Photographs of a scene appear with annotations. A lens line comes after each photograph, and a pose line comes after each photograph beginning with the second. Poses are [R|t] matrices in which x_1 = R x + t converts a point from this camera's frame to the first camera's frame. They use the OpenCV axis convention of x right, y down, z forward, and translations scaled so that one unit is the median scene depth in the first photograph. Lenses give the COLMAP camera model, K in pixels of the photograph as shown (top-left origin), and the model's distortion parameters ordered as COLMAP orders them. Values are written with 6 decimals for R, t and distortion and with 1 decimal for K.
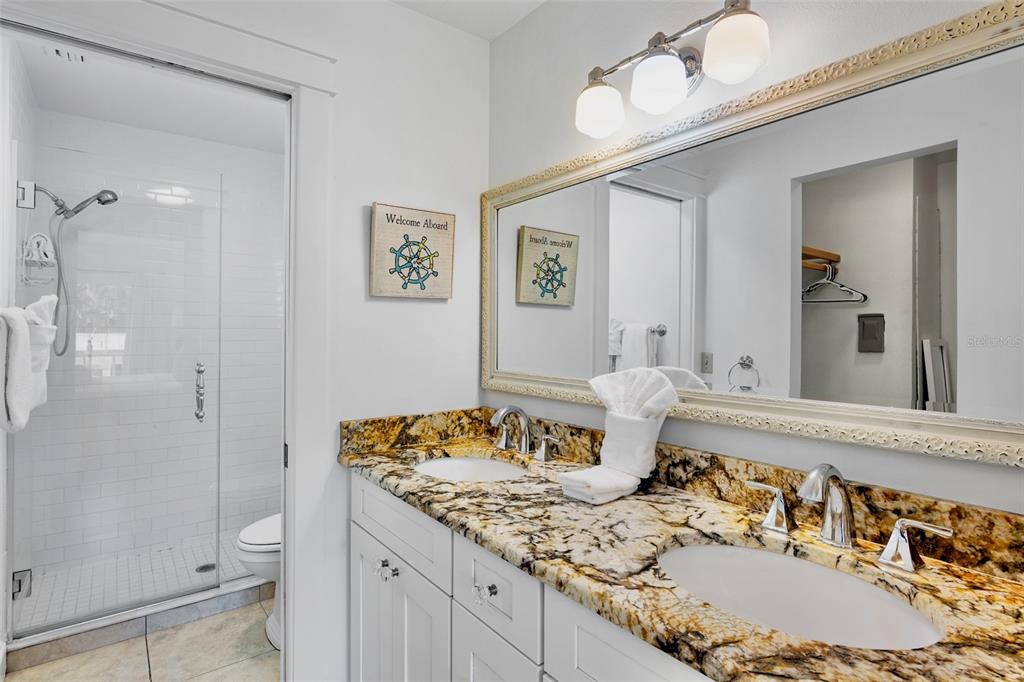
lens RADIAL K [[510.8, 0, 488.4], [0, 510.8, 337.9], [0, 0, 1]] dist [-0.000861, -0.000041]
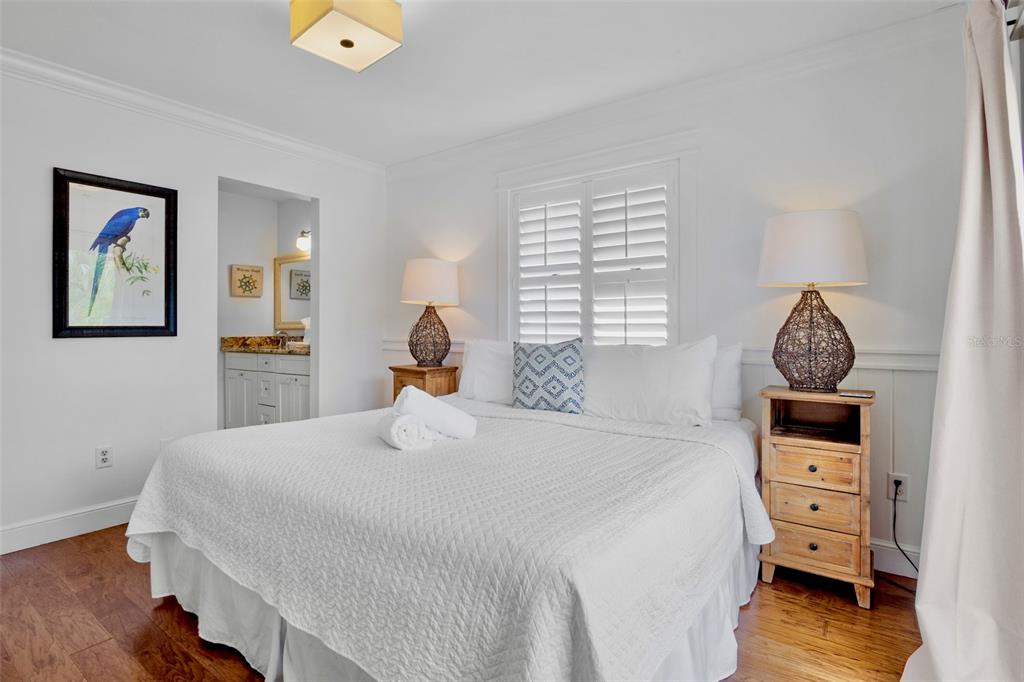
lens RADIAL K [[510.8, 0, 488.4], [0, 510.8, 337.9], [0, 0, 1]] dist [-0.000861, -0.000041]
pose [[0.963318, -0.006353, 0.268286, 0.388051], [0.002137, 0.999870, 0.016004, 0.115209], [-0.268353, -0.014843, 0.963206, -2.139578]]
